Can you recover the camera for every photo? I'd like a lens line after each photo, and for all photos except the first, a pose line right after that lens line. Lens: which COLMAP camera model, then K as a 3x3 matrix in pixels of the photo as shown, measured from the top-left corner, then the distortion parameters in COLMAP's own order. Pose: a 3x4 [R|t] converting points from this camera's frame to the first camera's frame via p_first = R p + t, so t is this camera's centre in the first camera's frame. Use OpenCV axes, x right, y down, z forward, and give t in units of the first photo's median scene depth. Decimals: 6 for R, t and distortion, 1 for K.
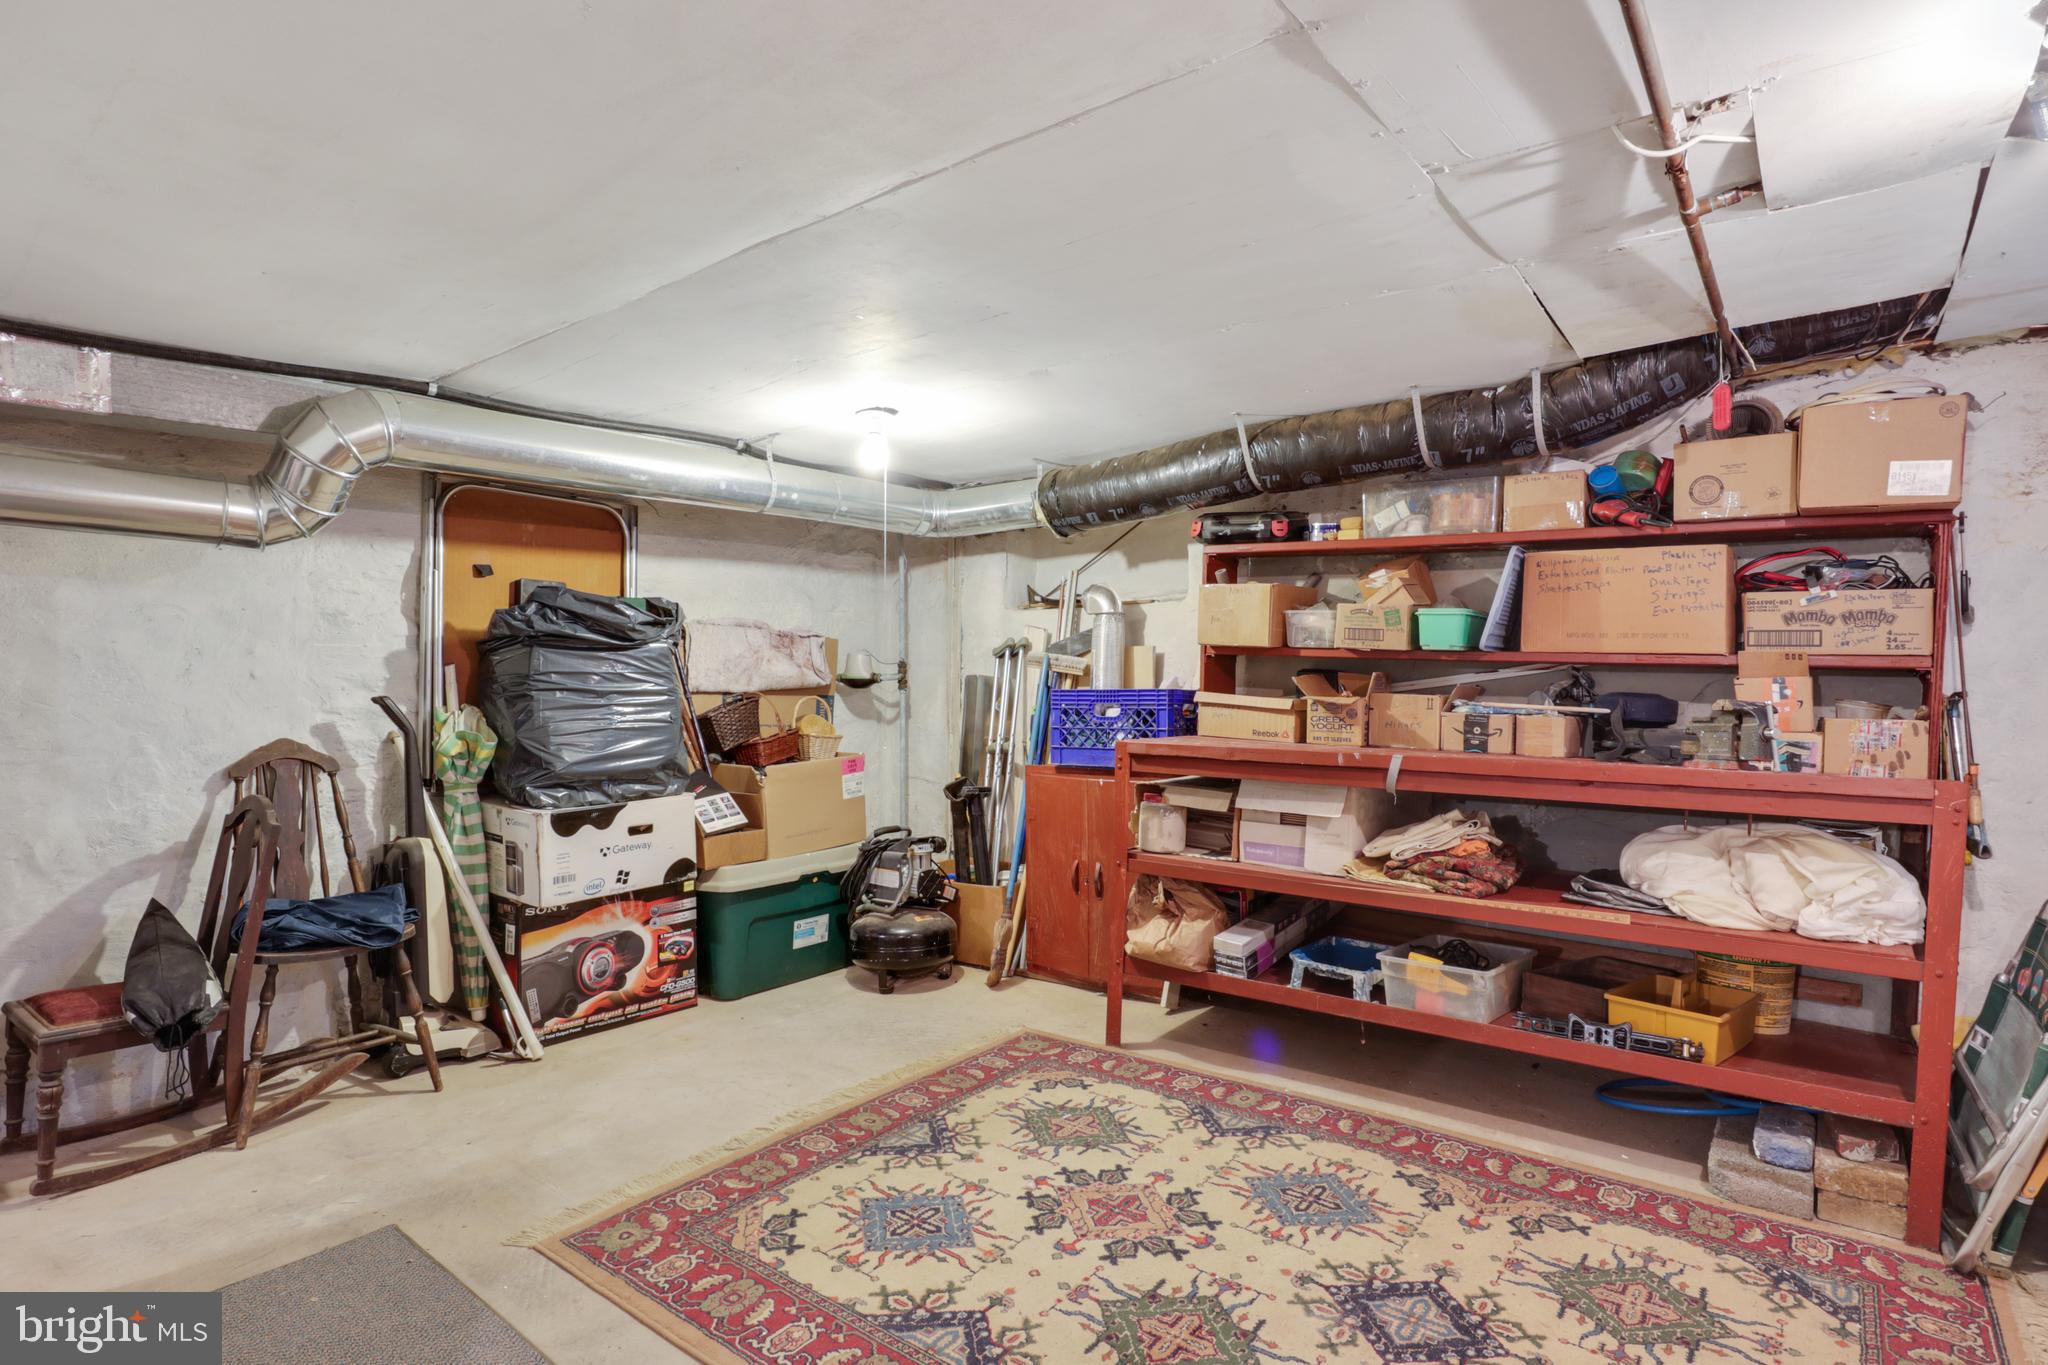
lens RADIAL K [[1033.6, 0, 1021.5], [0, 1033.6, 677.9], [0, 0, 1]] dist [-0.046135, 0.005679]
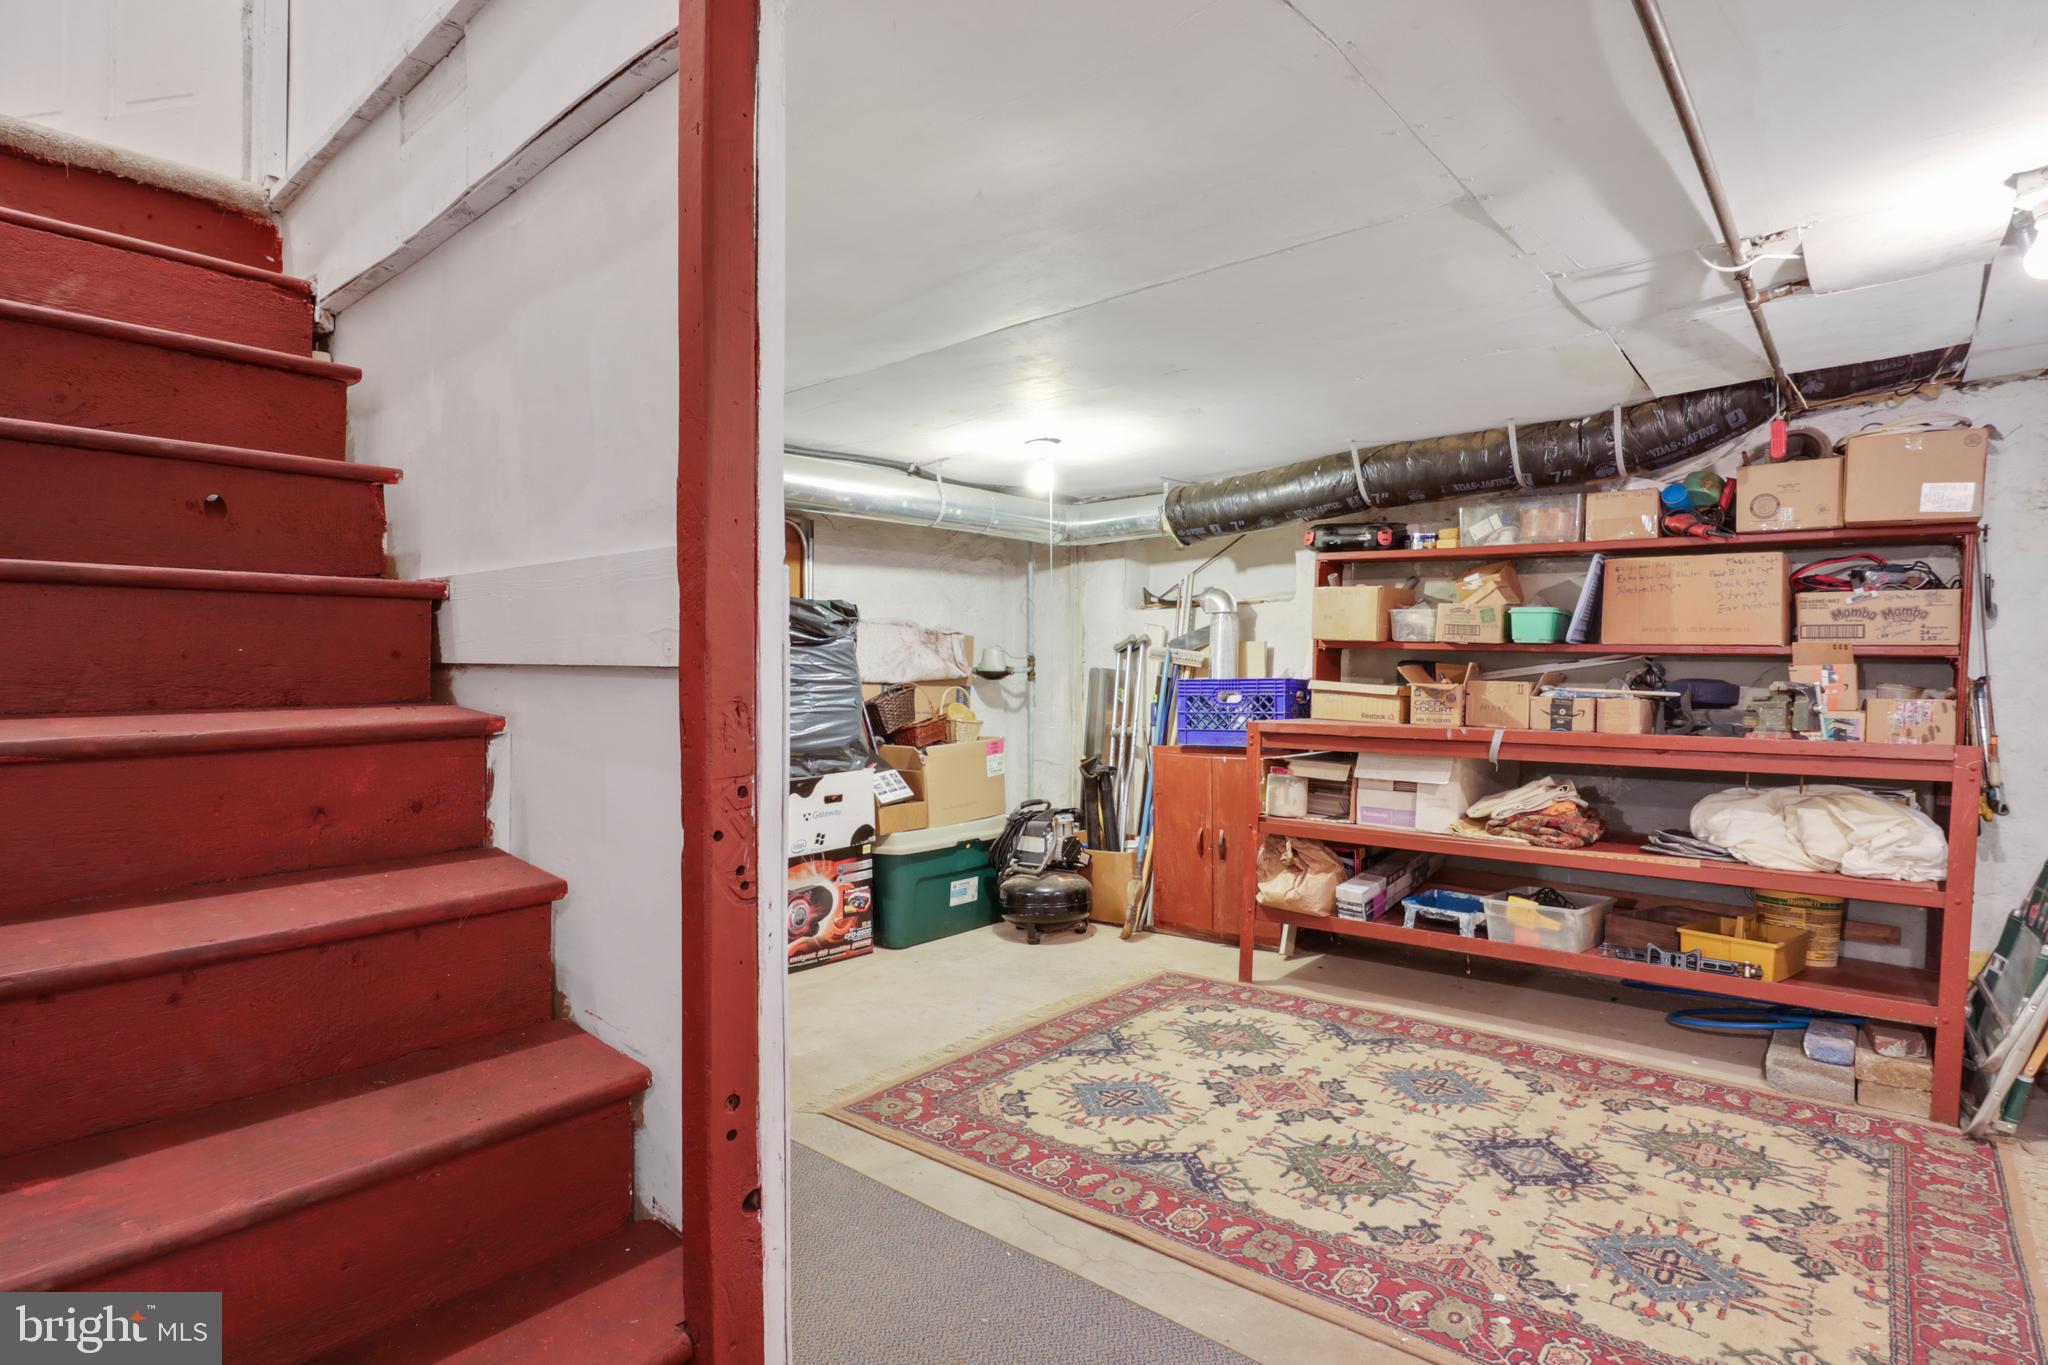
lens RADIAL K [[1033.6, 0, 1014.0], [0, 1033.6, 683.9], [0, 0, 1]] dist [-0.046135, 0.005679]
pose [[0.998966, -0.001615, -0.045436, -0.148677], [0.001892, 0.999980, 0.006073, 0.013455], [0.045425, -0.006153, 0.998949, -0.220927]]
